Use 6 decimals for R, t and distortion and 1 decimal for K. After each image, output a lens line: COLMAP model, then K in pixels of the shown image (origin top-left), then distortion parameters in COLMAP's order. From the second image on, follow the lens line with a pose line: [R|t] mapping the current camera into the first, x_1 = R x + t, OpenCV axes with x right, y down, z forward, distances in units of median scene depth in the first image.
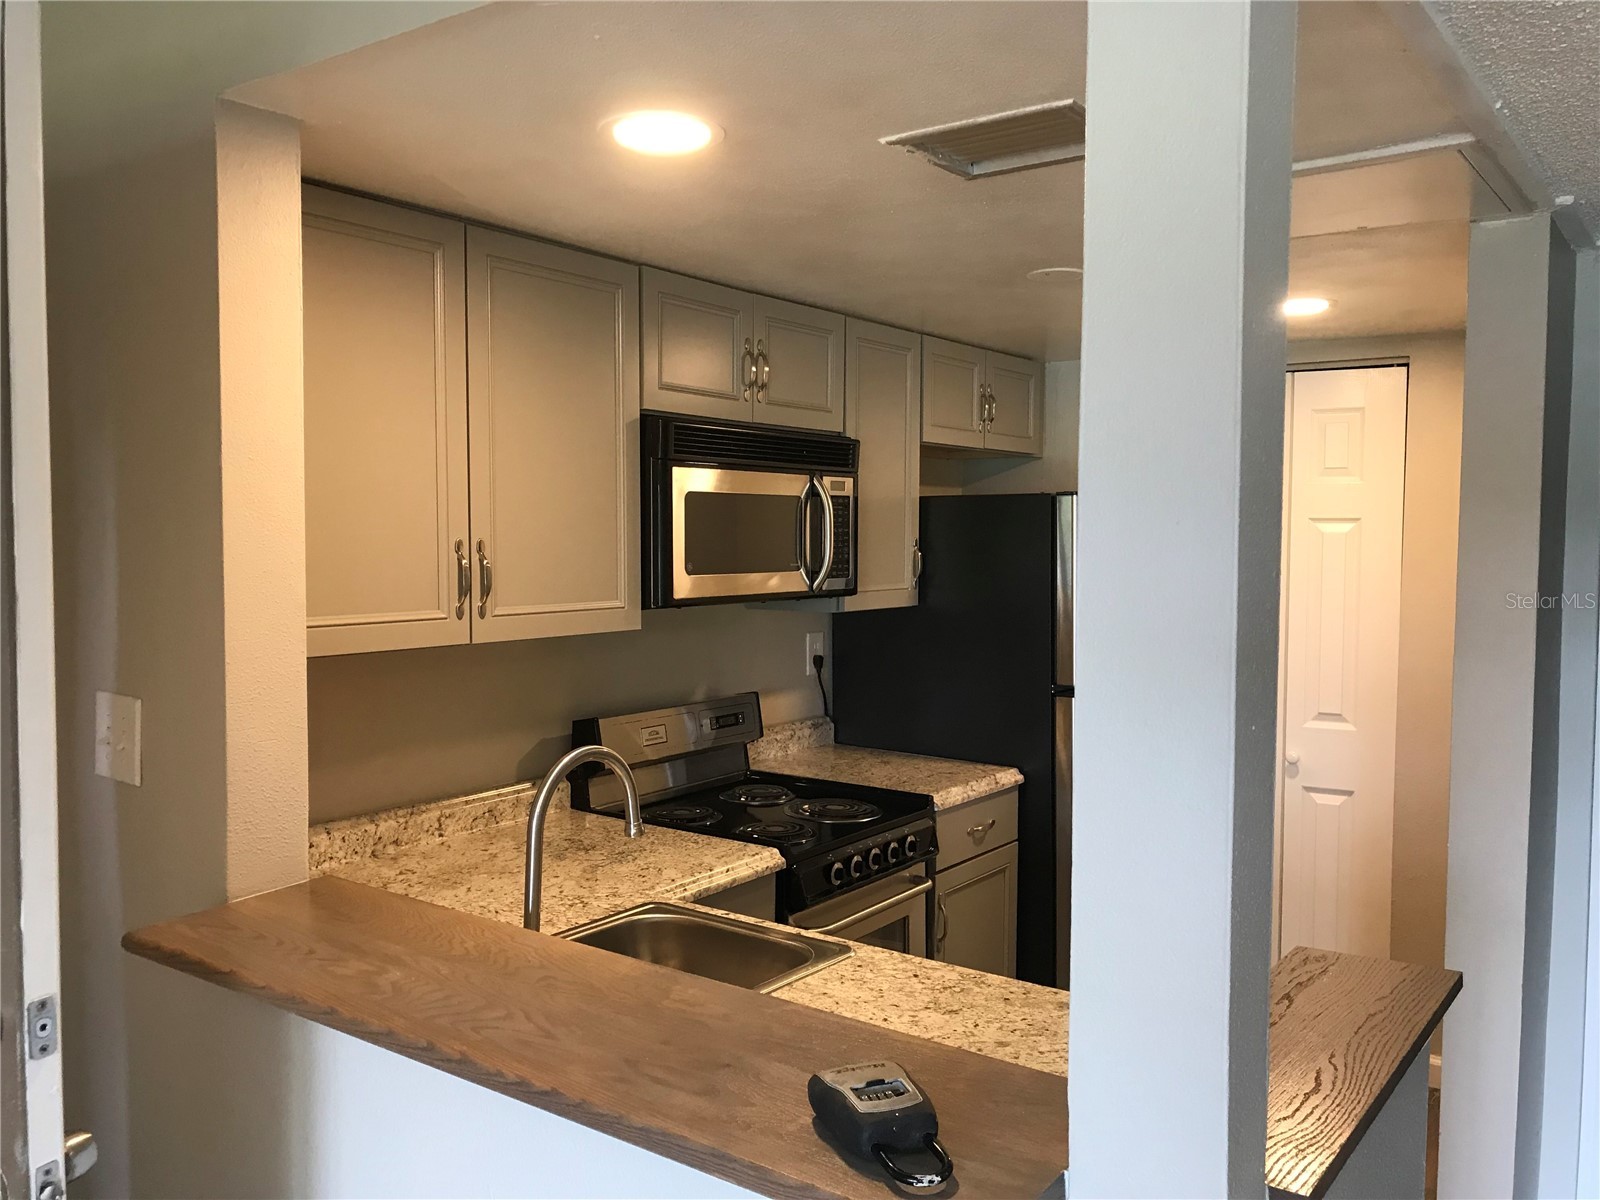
lens RADIAL K [[1297.6, 0, 799.0], [0, 1297.6, 575.5], [0, 0, 1]] dist [0.051789, -0.075314]
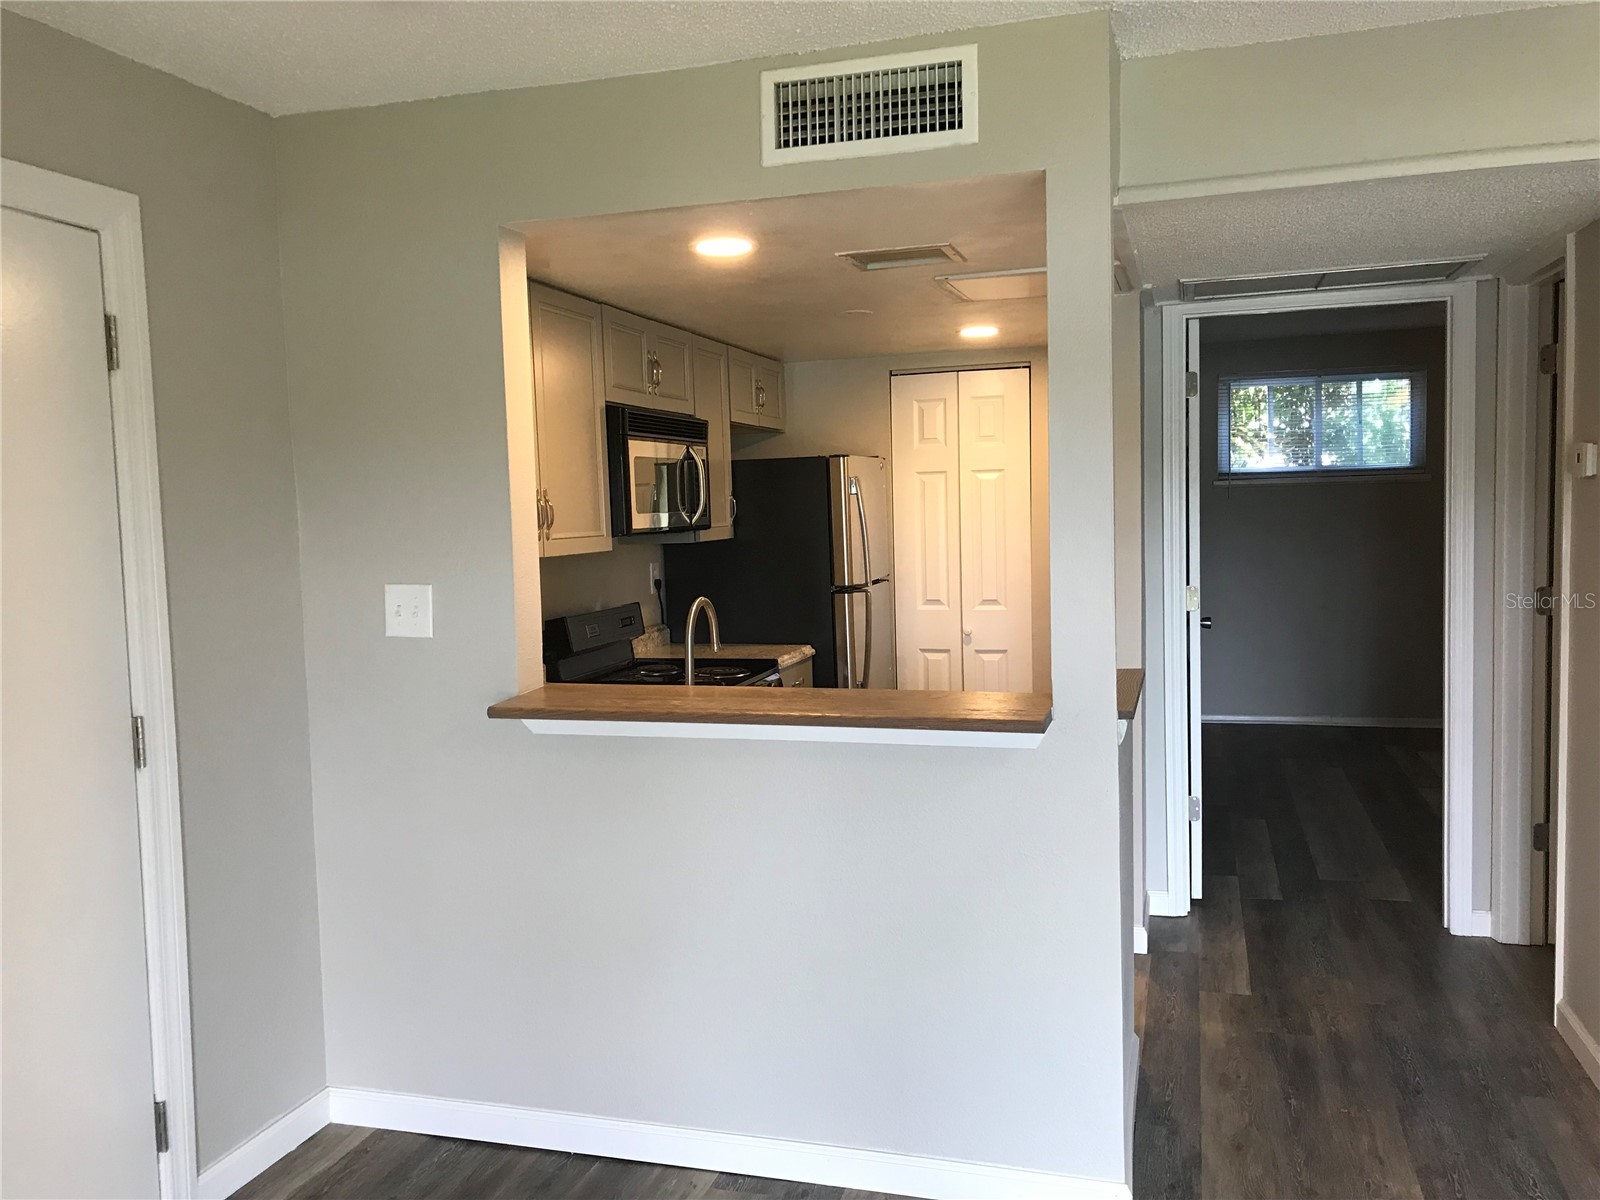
lens RADIAL K [[1282.6, 0, 800.0], [0, 1282.6, 600.0], [0, 0, 1]] dist [0.008698, 0.007731]
pose [[0.942676, -0.059024, 0.328447, -0.332622], [0.047115, 0.997915, 0.044107, 0.035428], [-0.330365, -0.026104, 0.943492, -0.374565]]
